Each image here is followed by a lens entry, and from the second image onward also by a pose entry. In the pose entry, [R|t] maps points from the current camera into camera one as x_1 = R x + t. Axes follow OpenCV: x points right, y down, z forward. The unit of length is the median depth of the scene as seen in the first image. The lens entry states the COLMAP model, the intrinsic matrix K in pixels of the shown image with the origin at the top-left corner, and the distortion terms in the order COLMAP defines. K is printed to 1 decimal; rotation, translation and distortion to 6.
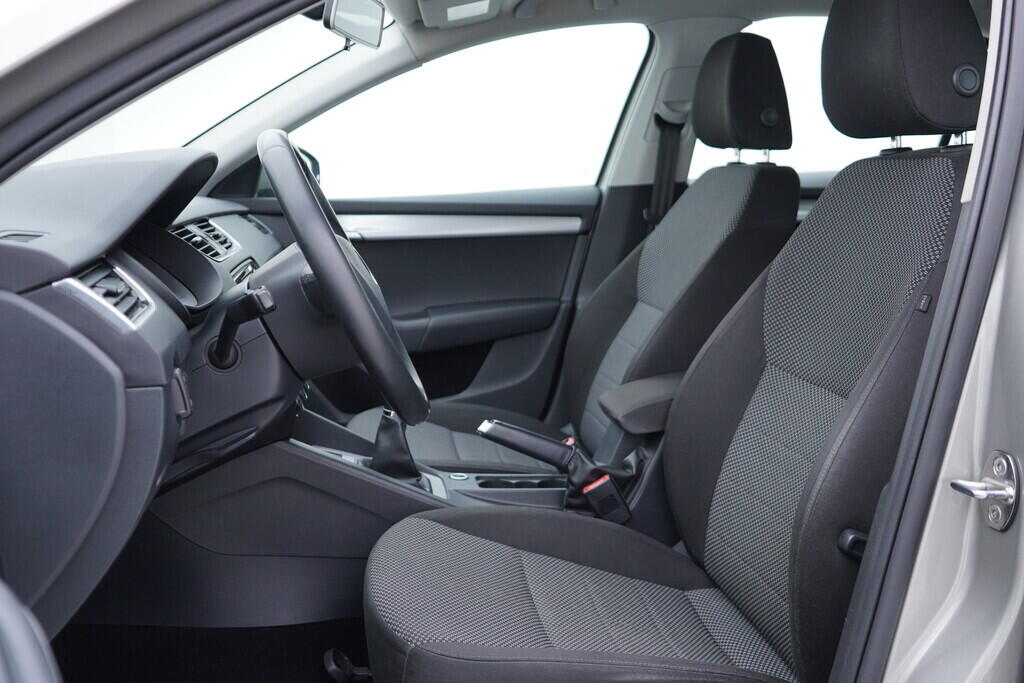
lens RADIAL K [[1065.4, 0, 512.0], [0, 1065.4, 341.5], [0, 0, 1]] dist [0.001516, 0.014906]
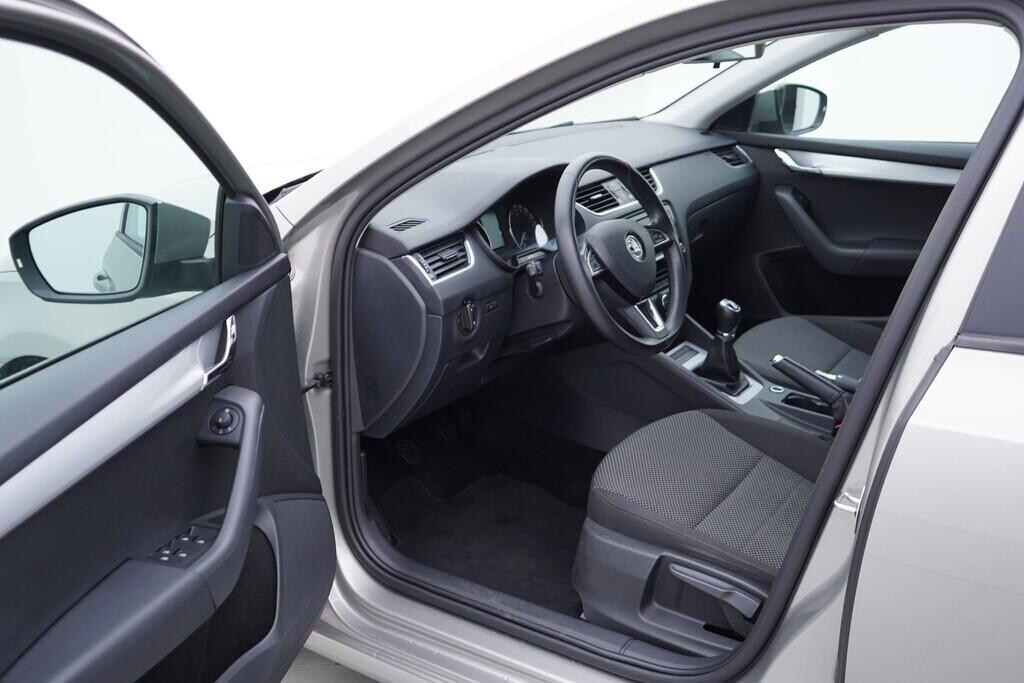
lens RADIAL K [[1065.4, 0, 512.0], [0, 1065.4, 341.5], [0, 0, 1]] dist [0.001516, 0.014906]
pose [[0.761282, 0.222235, -0.609148, 0.713418], [-0.112636, 0.970474, 0.213290, -0.252817], [0.638563, -0.093762, 0.763837, -0.305380]]
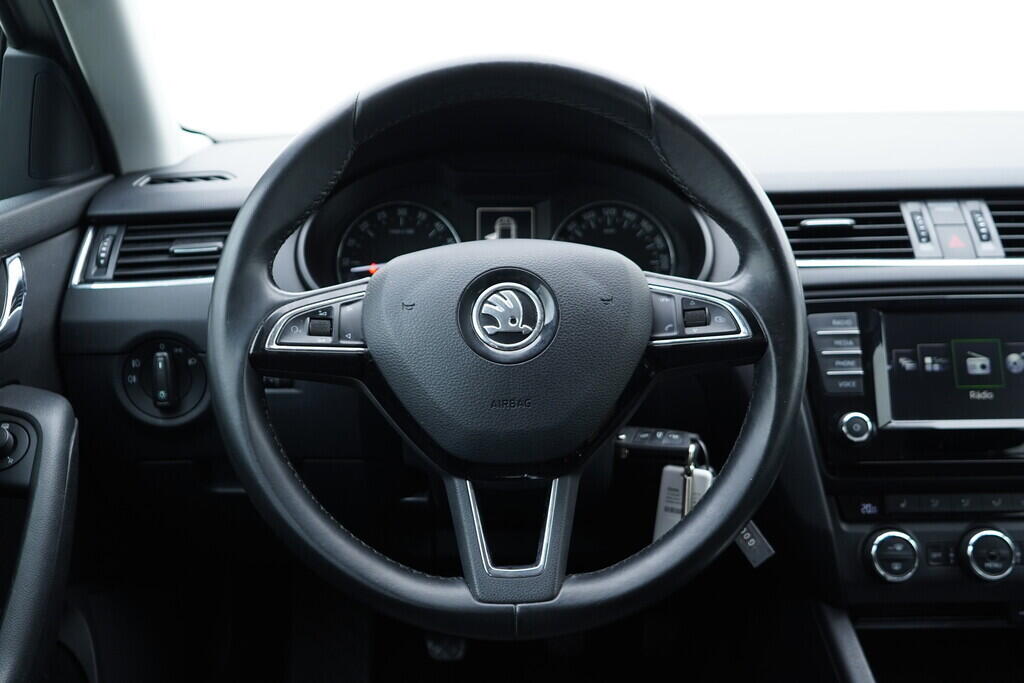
lens RADIAL K [[1065.4, 0, 512.0], [0, 1065.4, 341.5], [0, 0, 1]] dist [0.001516, 0.014906]
pose [[-0.111328, 0.265722, -0.957600, 0.377207], [-0.149499, 0.948146, 0.280479, -0.213456], [0.982474, 0.174386, -0.065830, 1.108800]]
